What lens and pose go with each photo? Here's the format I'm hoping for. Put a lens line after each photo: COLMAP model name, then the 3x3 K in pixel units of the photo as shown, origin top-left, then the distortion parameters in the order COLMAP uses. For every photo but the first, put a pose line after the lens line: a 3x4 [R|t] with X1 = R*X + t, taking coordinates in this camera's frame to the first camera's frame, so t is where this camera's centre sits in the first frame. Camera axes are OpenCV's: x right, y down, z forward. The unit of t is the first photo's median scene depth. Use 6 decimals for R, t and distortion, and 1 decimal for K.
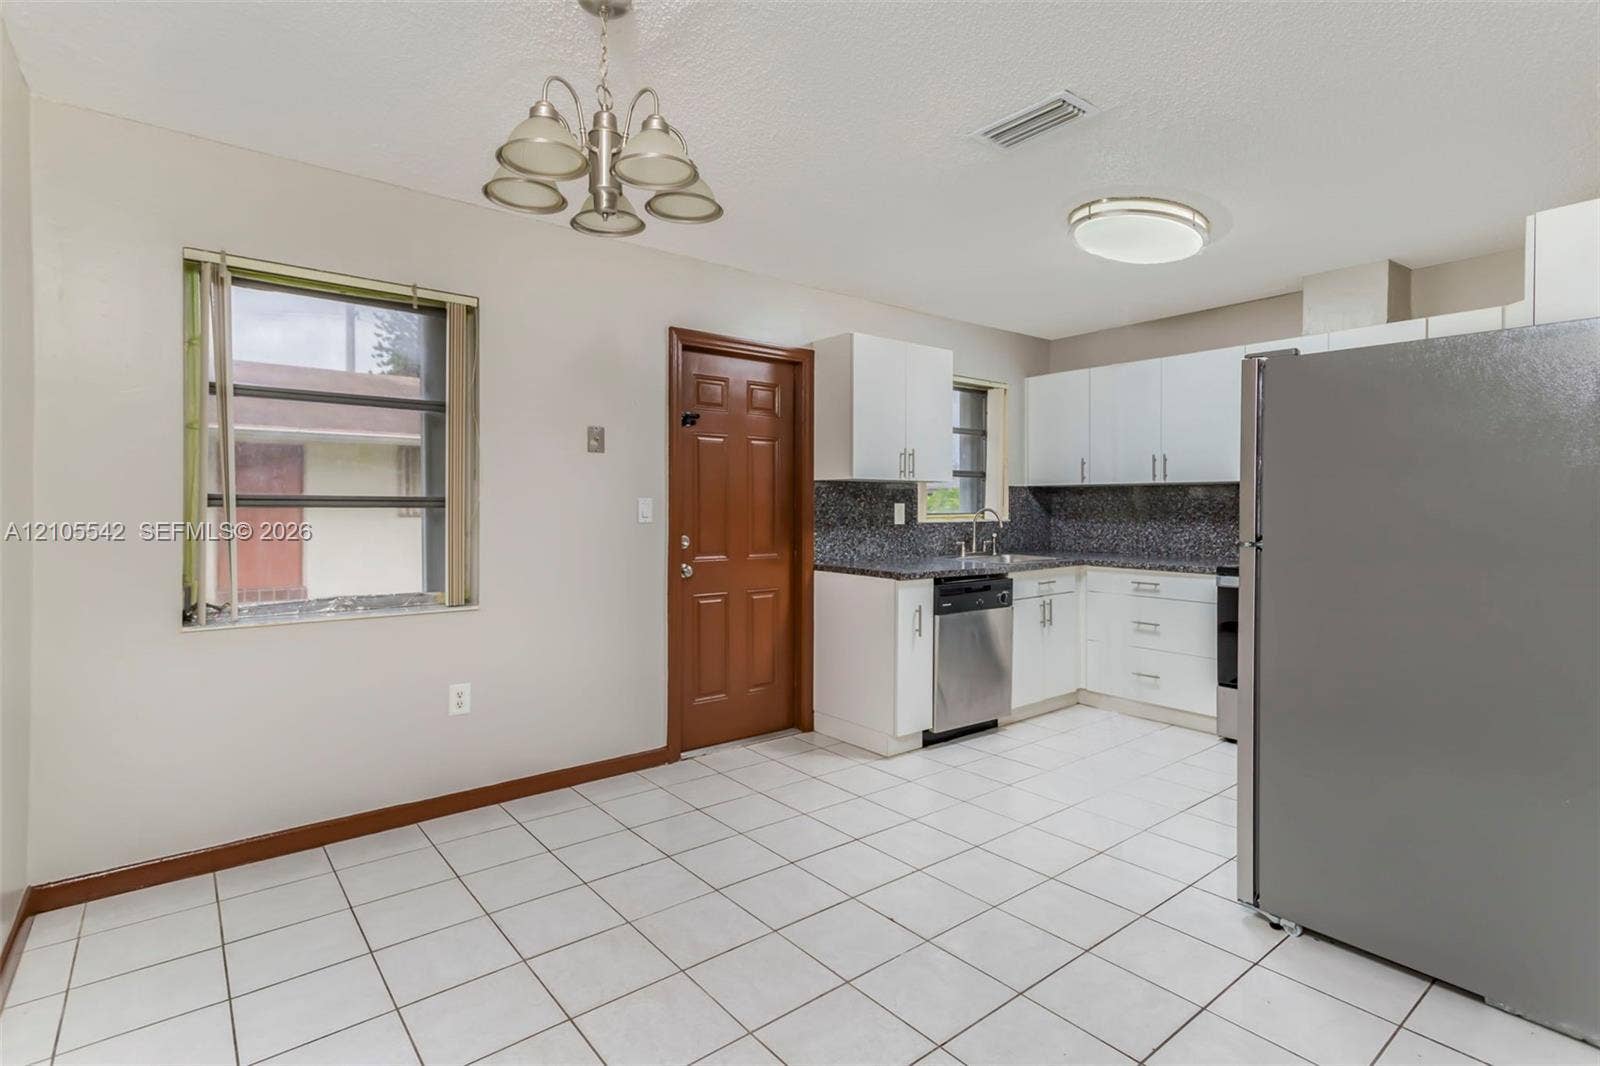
lens RADIAL K [[778.5, 0, 793.8], [0, 778.5, 508.1], [0, 0, 1]] dist [0.022630, 0.003451]
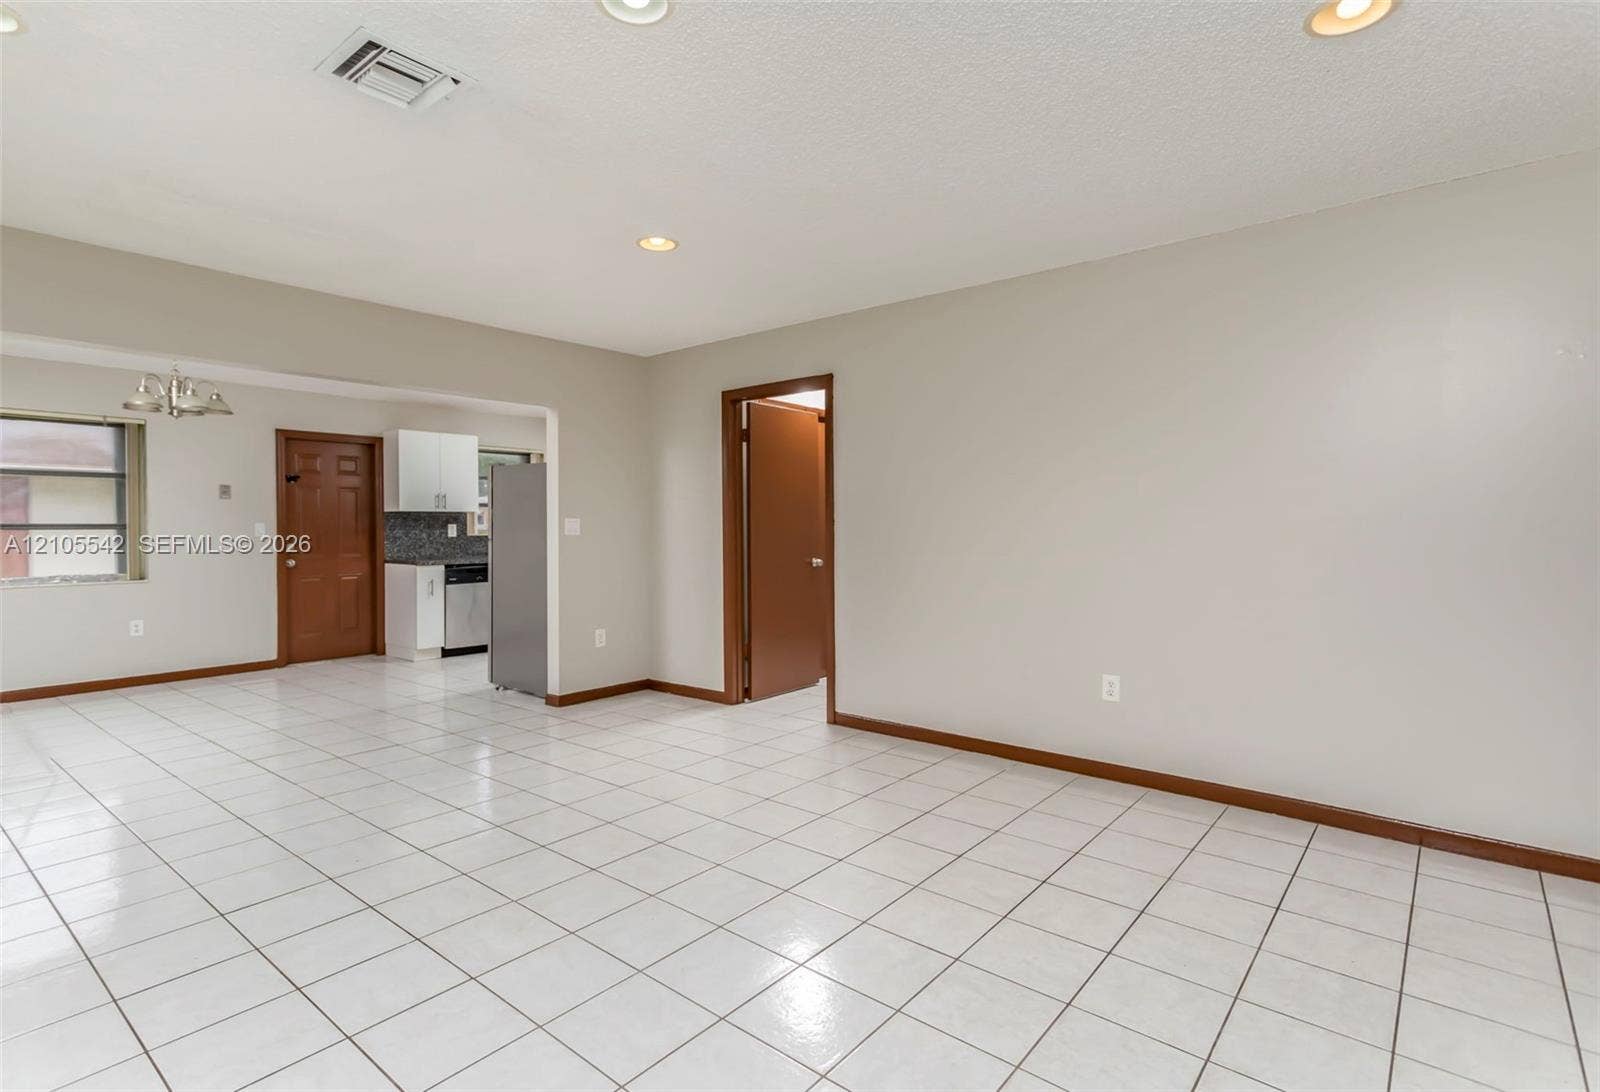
lens RADIAL K [[803.0, 0, 795.6], [0, 803.0, 529.5], [0, 0, 1]] dist [0.023626, 0.001768]
pose [[0.980520, -0.012282, 0.196036, 0.582207], [0.012562, 0.999921, -0.000187, 0.016713], [-0.196018, 0.002646, 0.980597, -0.970846]]
